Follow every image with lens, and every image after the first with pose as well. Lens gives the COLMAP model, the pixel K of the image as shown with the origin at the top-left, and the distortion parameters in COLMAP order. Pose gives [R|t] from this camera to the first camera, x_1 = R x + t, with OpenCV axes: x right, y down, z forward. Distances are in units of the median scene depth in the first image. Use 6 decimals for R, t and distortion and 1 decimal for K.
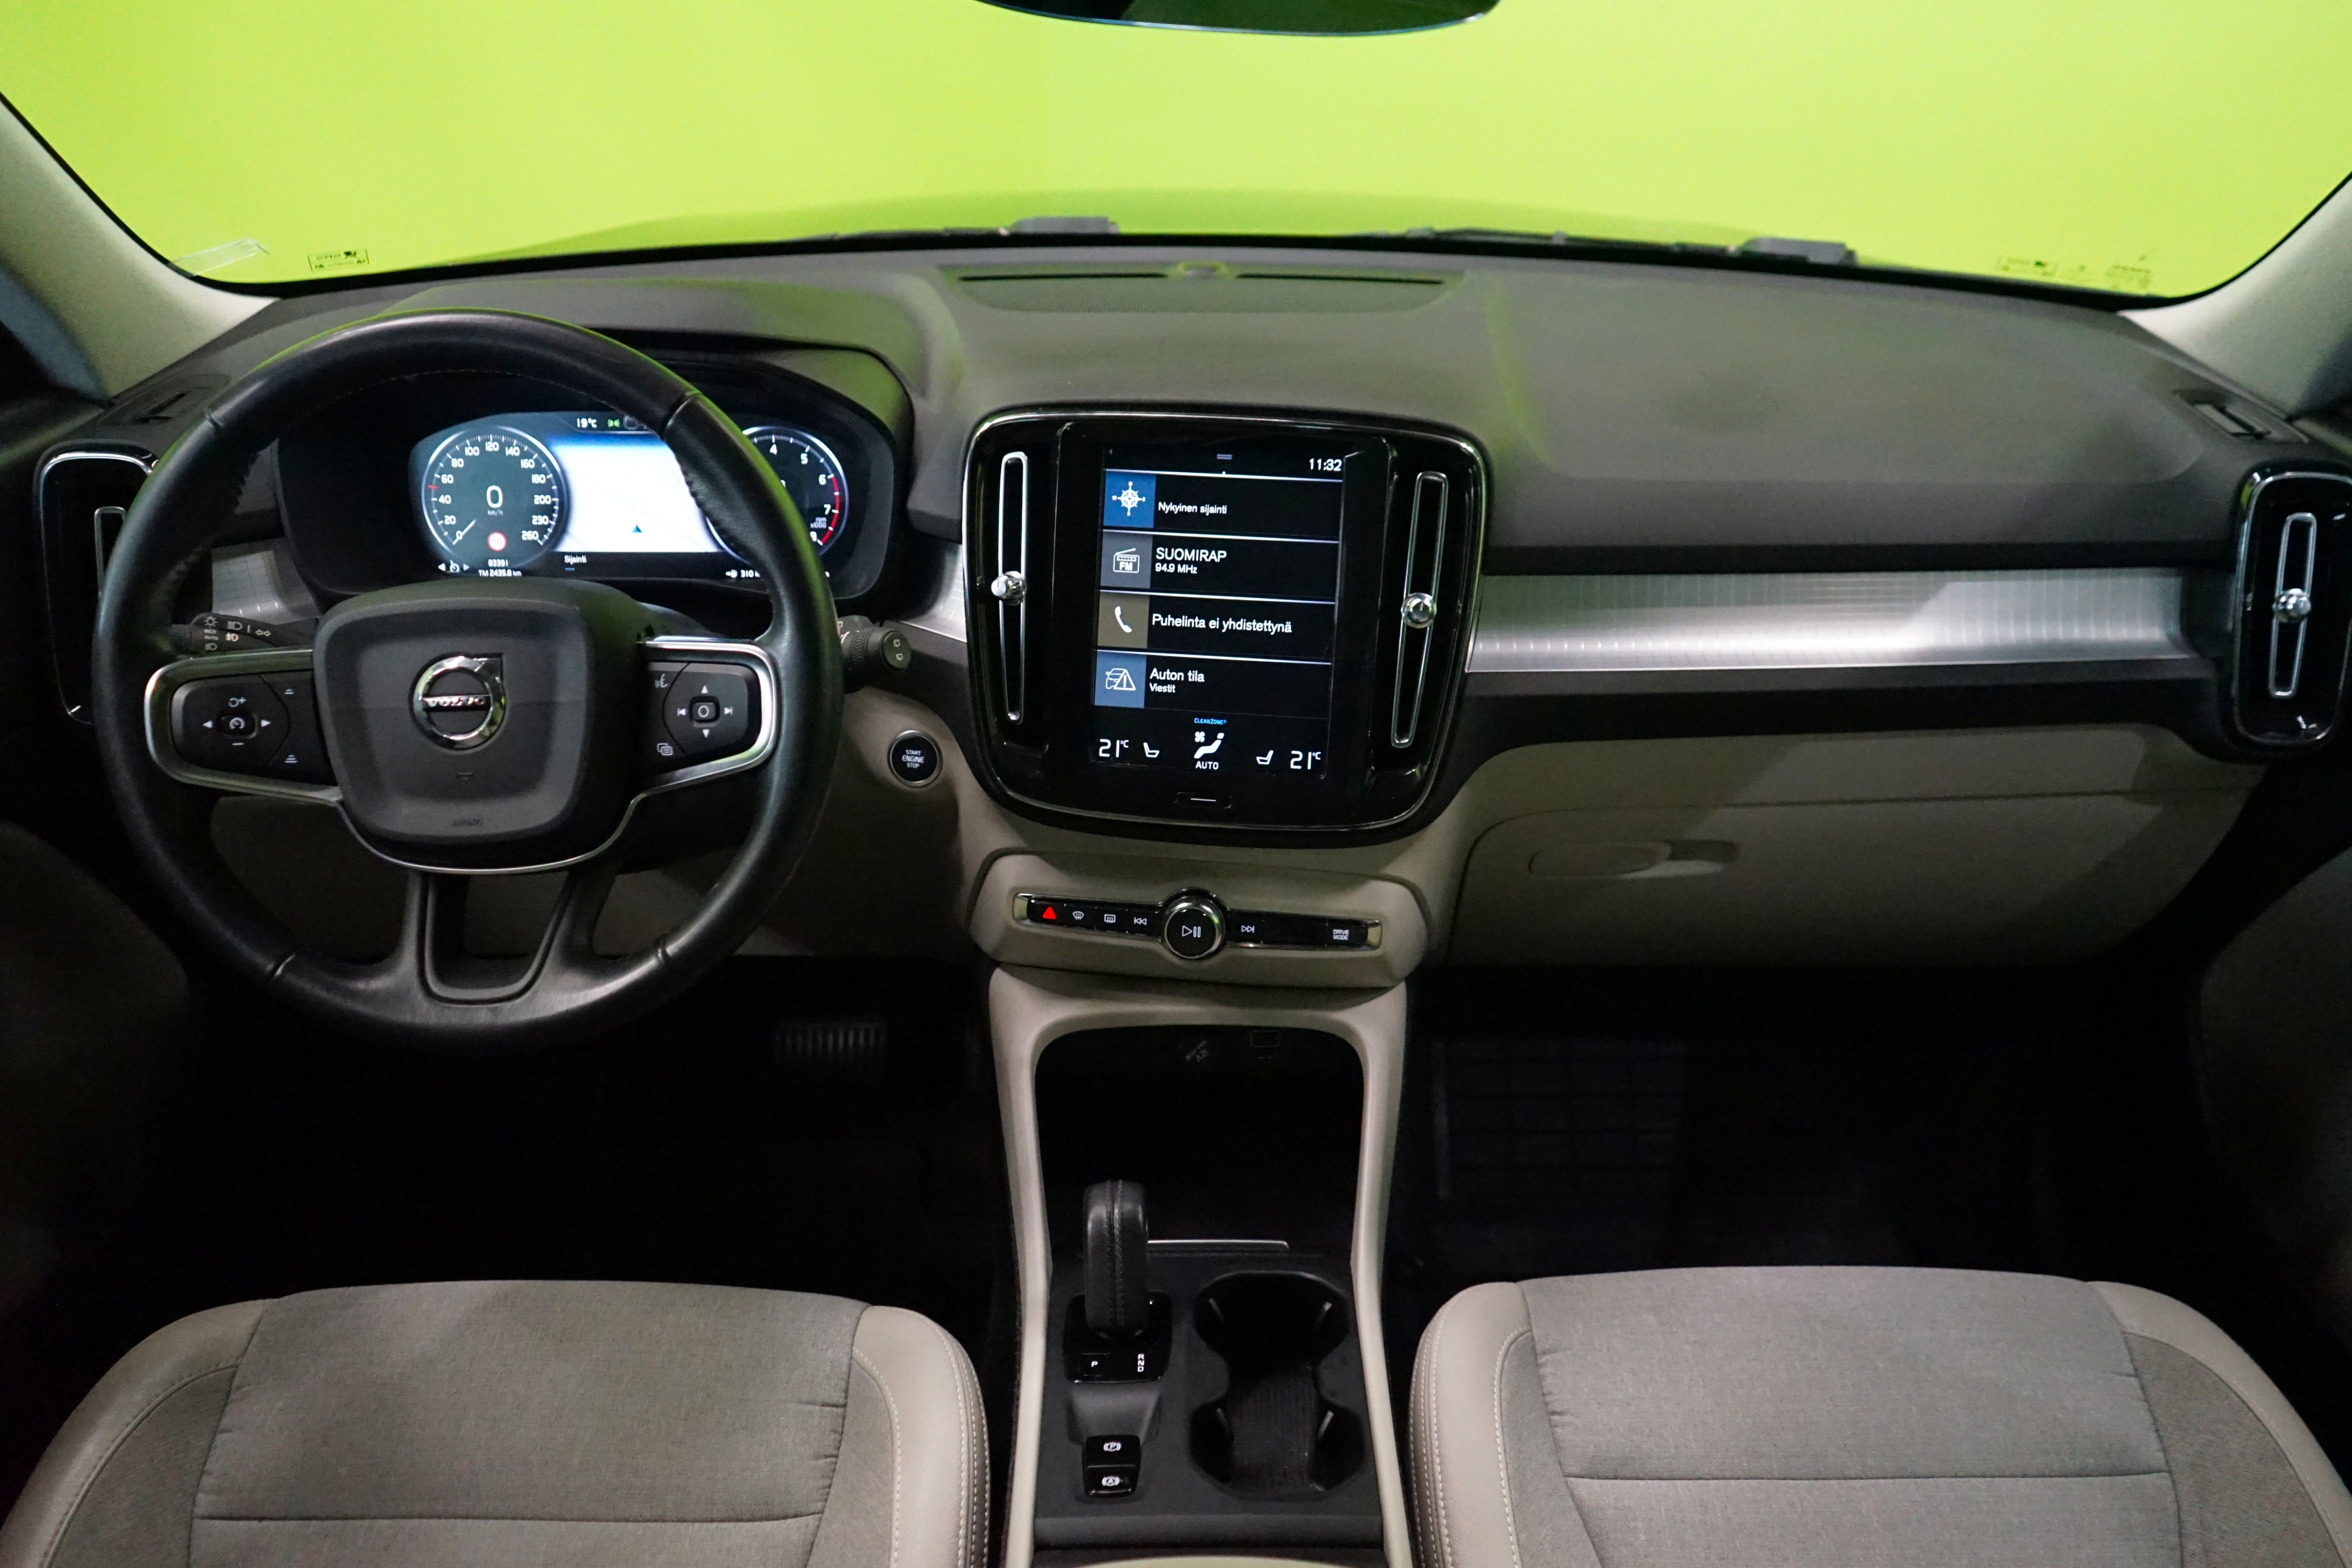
lens RADIAL K [[1883.0, 0, 1173.4], [0, 1883.0, 793.3], [0, 0, 1]] dist [-0.000269, -0.000711]
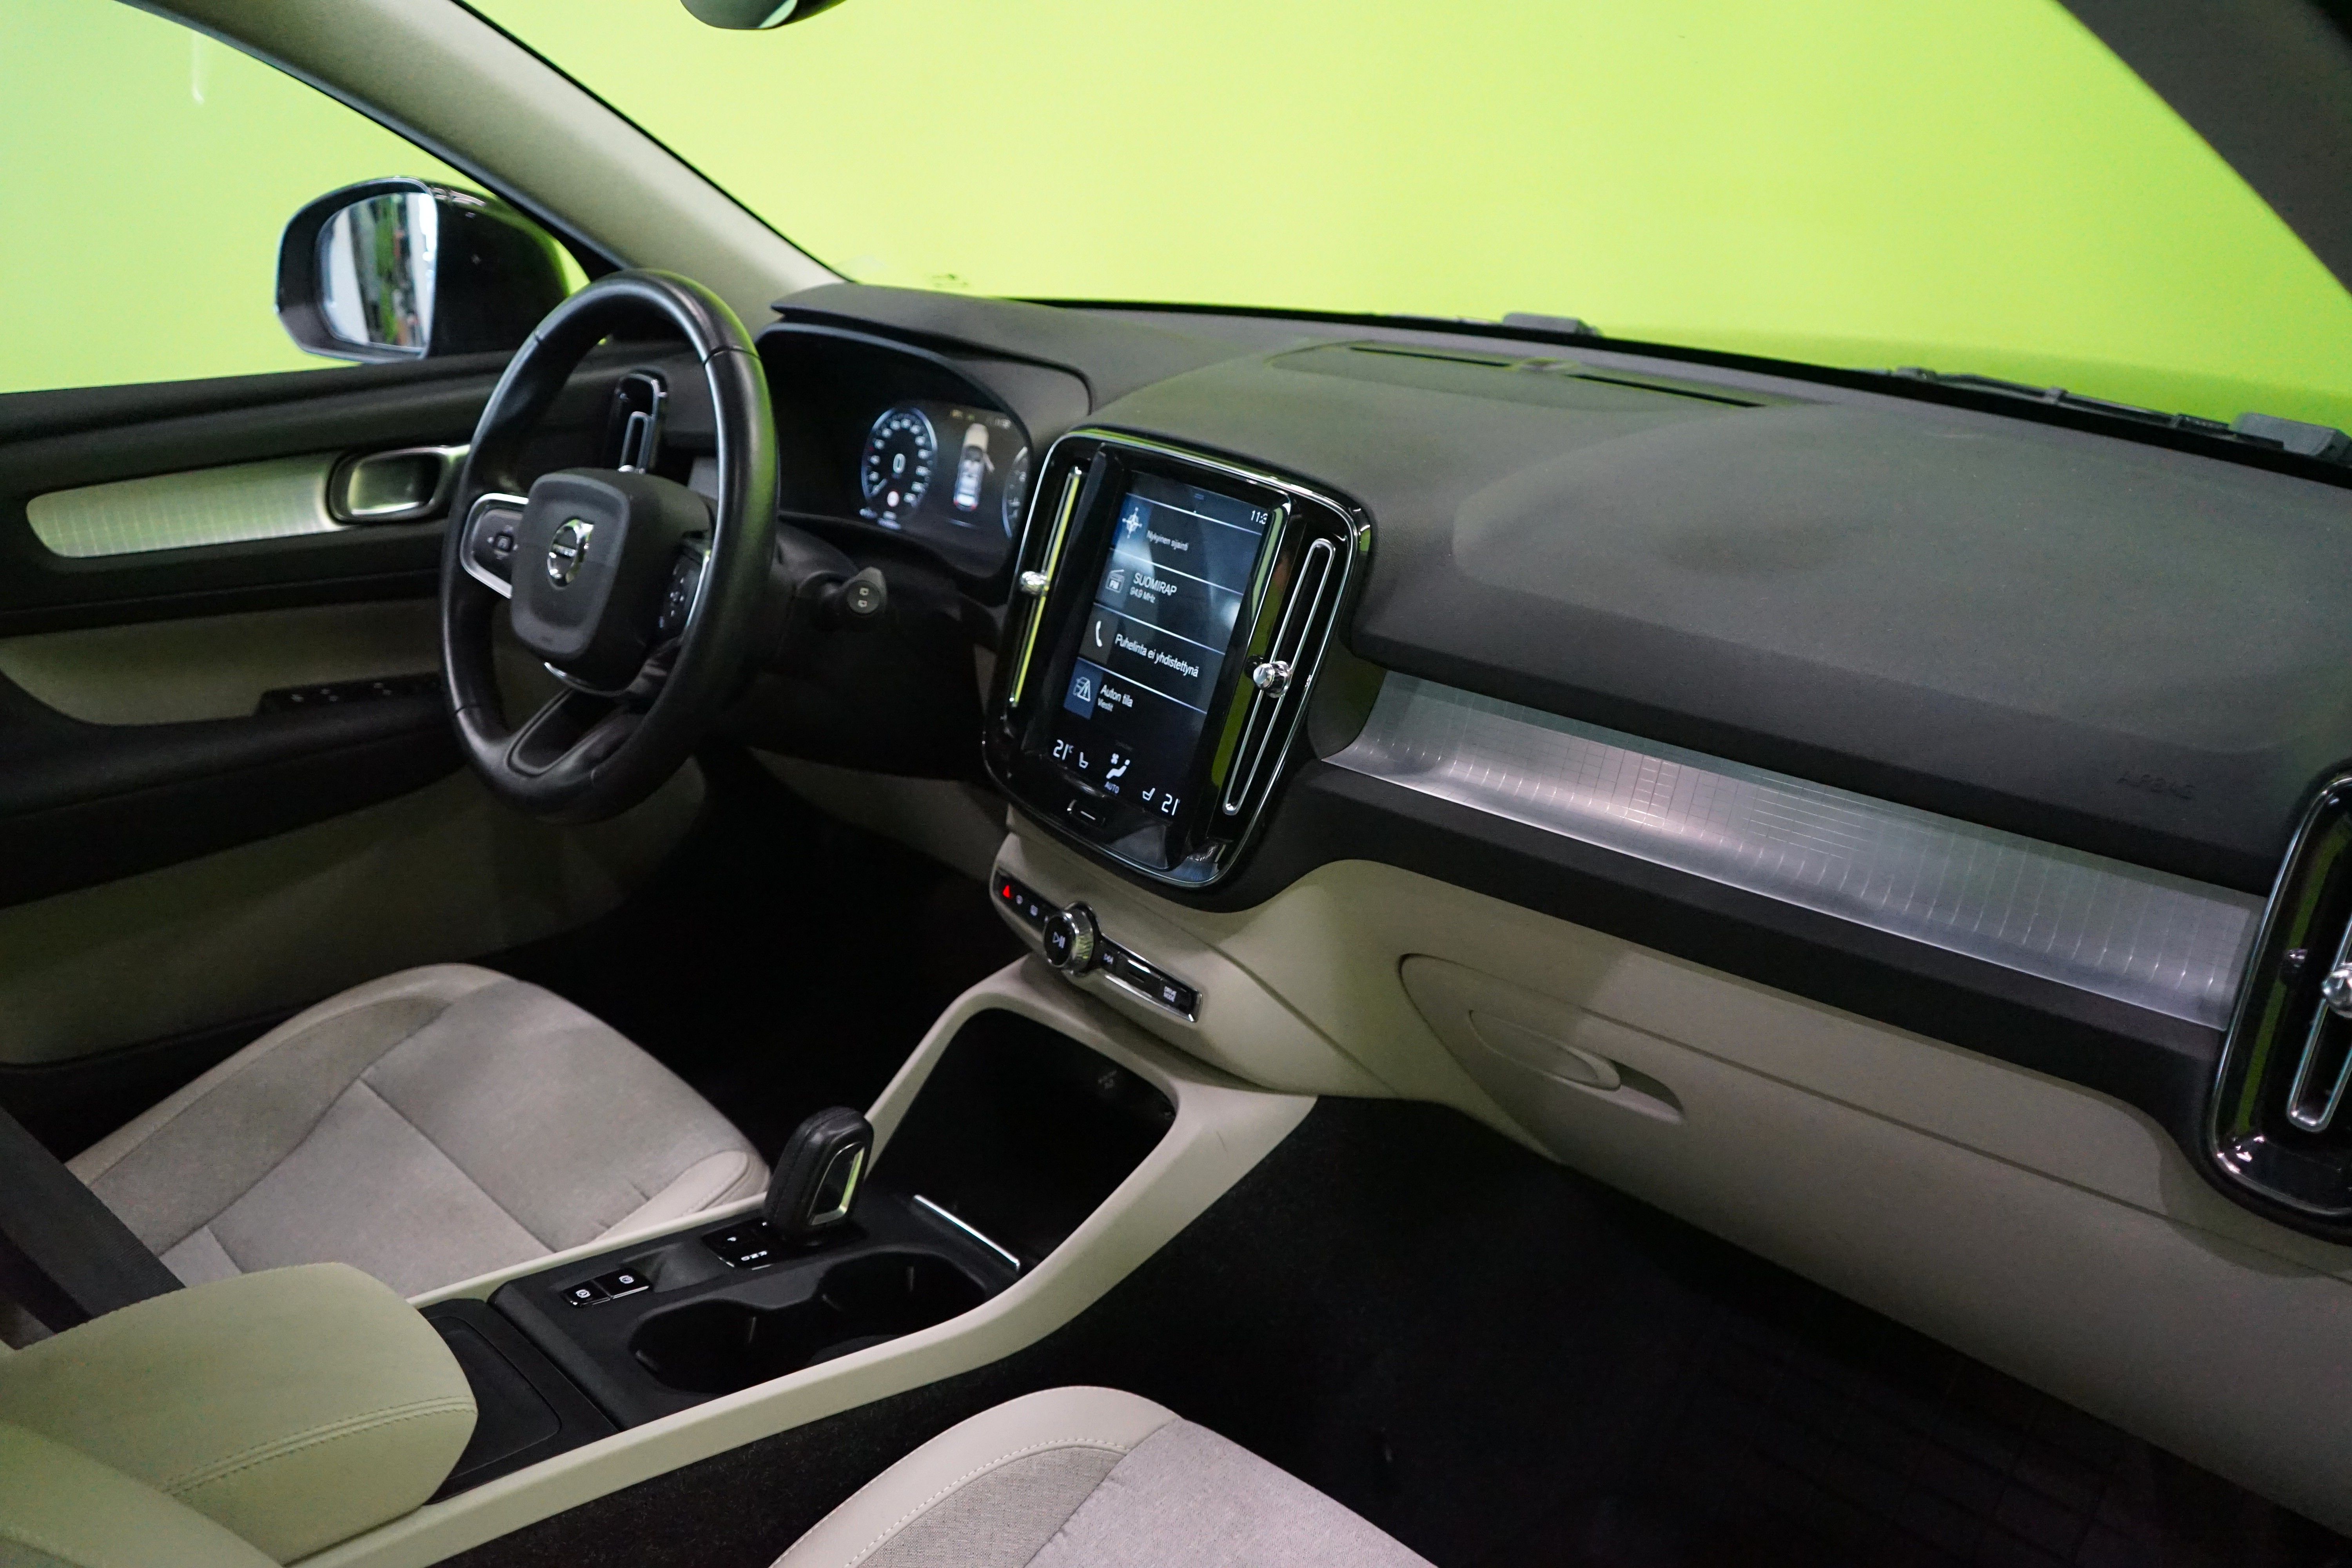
lens RADIAL K [[1882.9, 0, 1178.5], [0, 1882.9, 786.0], [0, 0, 1]] dist [-0.000269, -0.000711]
pose [[0.694518, 0.253931, -0.673175, 0.725863], [-0.318495, 0.947487, 0.028812, -0.056189], [0.645140, 0.194392, 0.738922, 0.271840]]
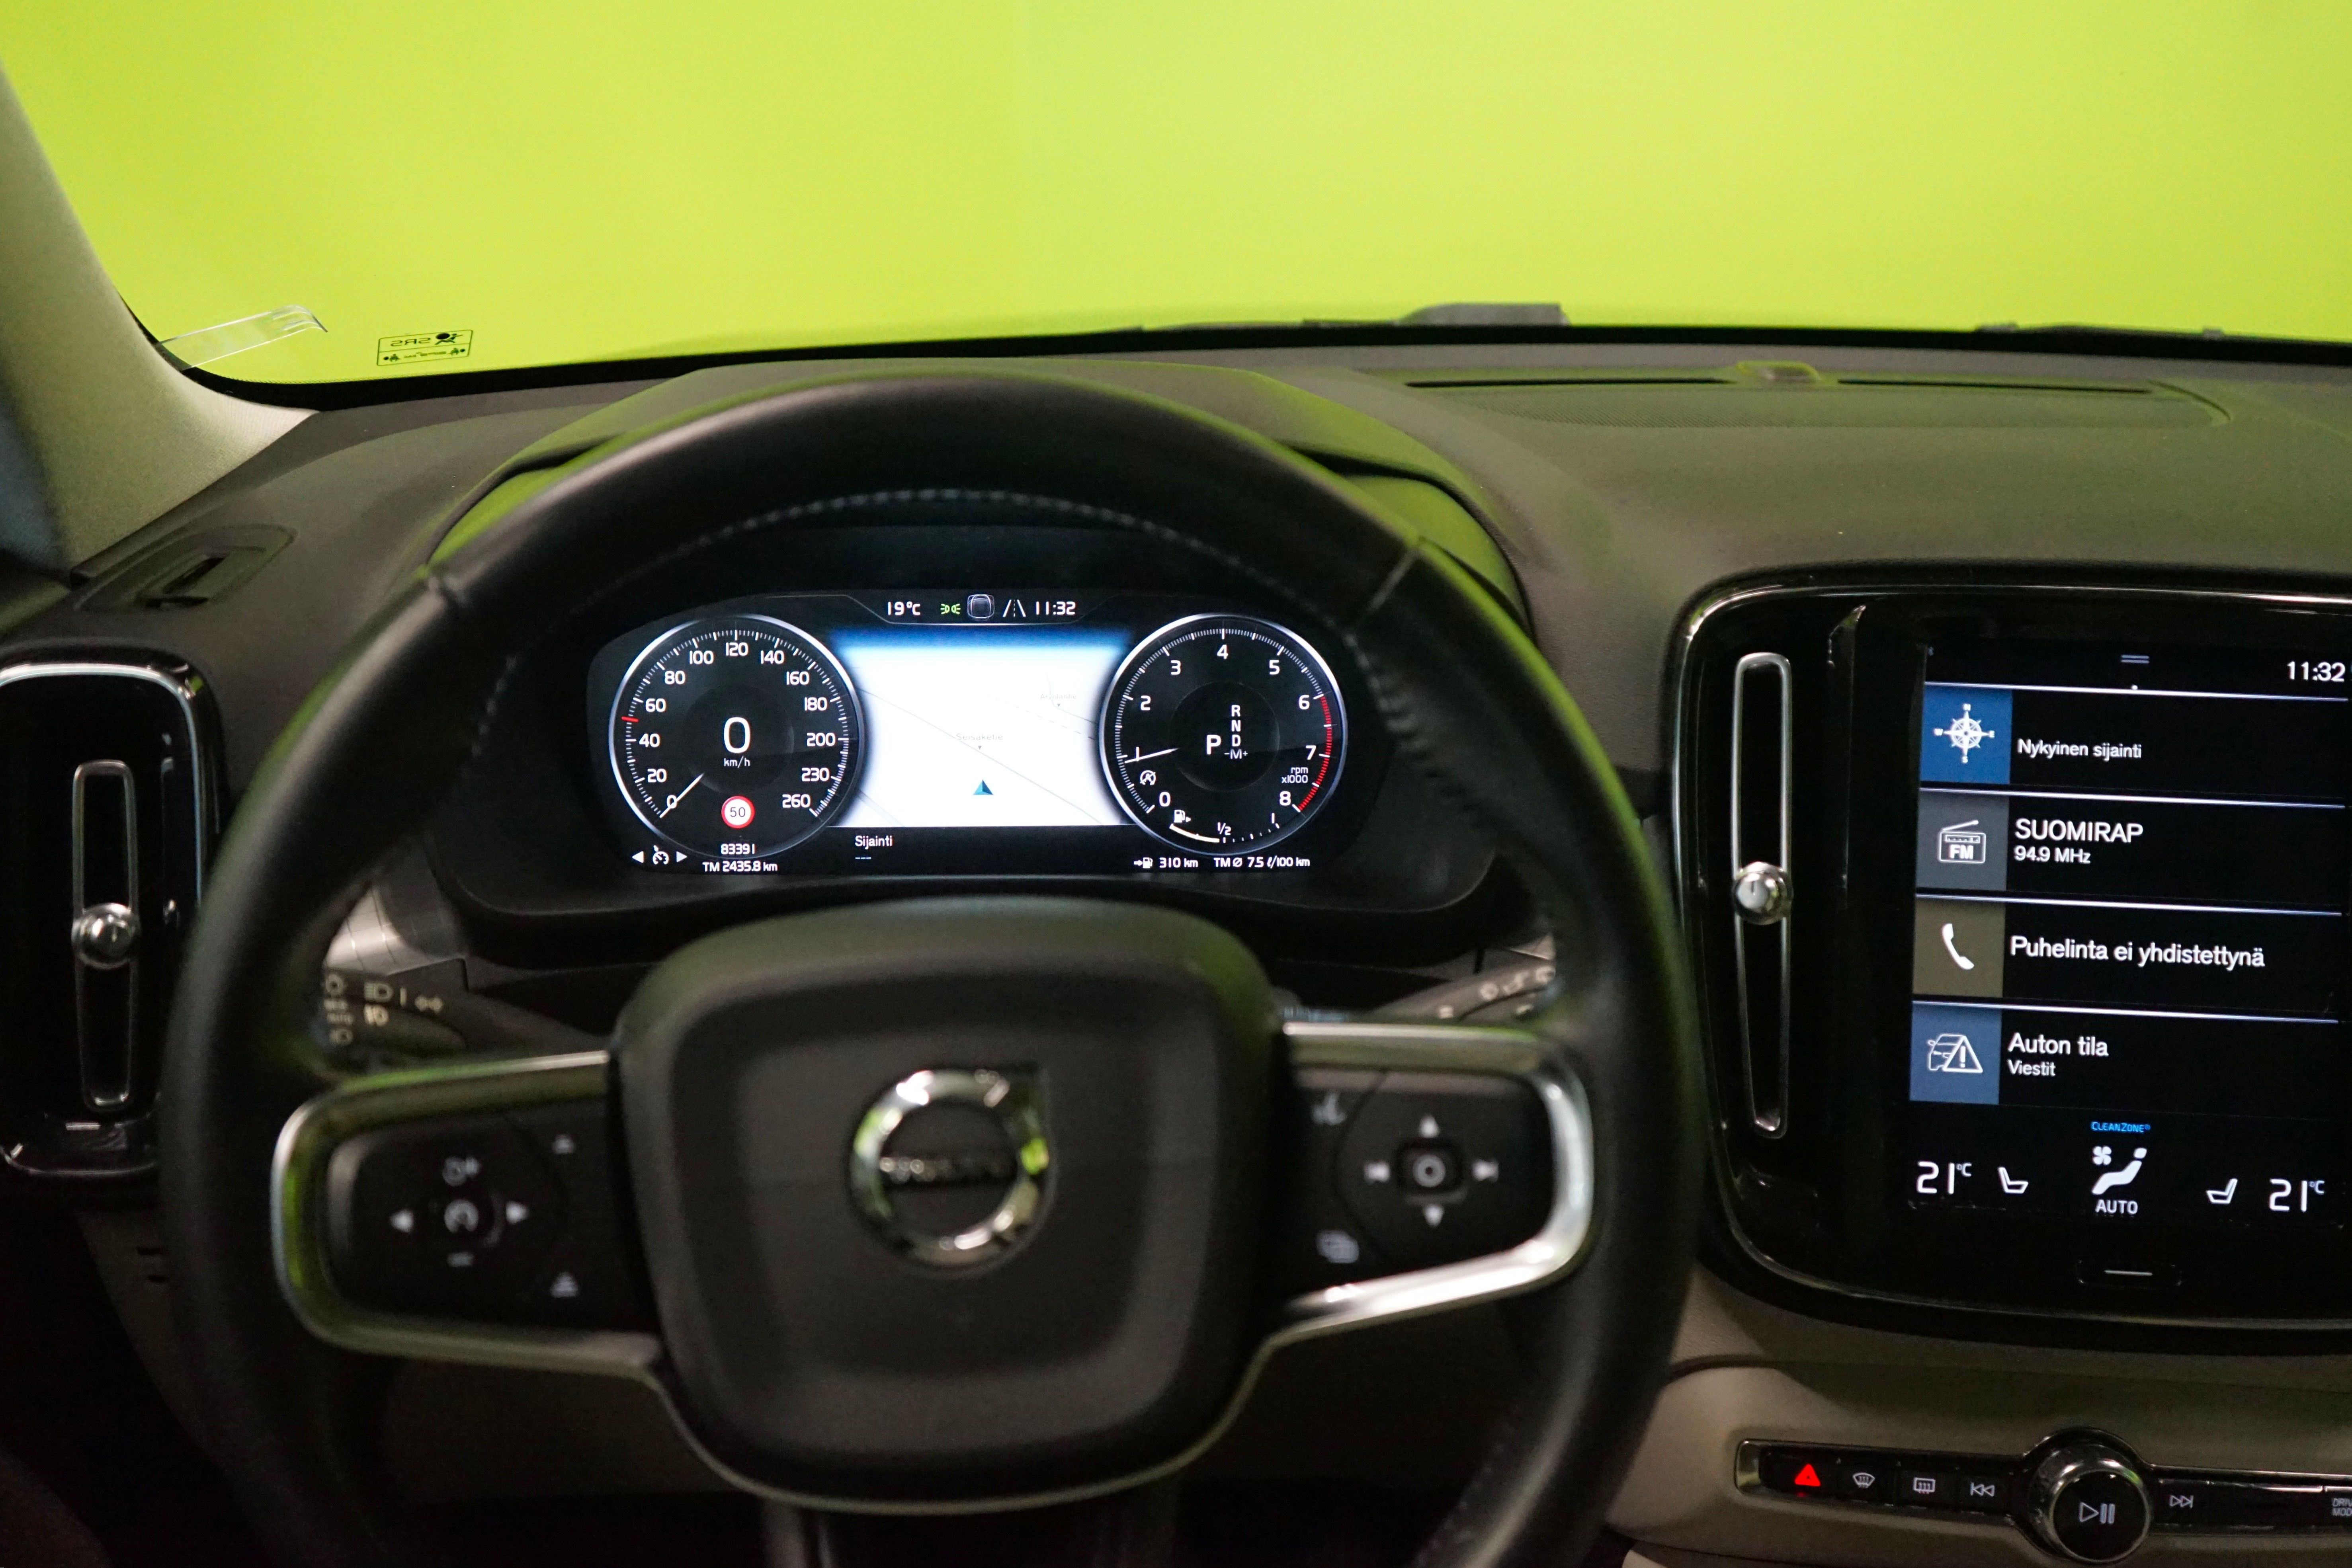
lens RADIAL K [[2227.2, 0, 1188.3], [0, 2227.2, 791.2], [0, 0, 1]] dist [-0.007299, 0.000000]
pose [[0.997718, -0.009145, 0.066898, -0.297796], [0.017143, 0.992627, -0.119991, -0.062493], [-0.065307, 0.120864, 0.990519, 0.352721]]
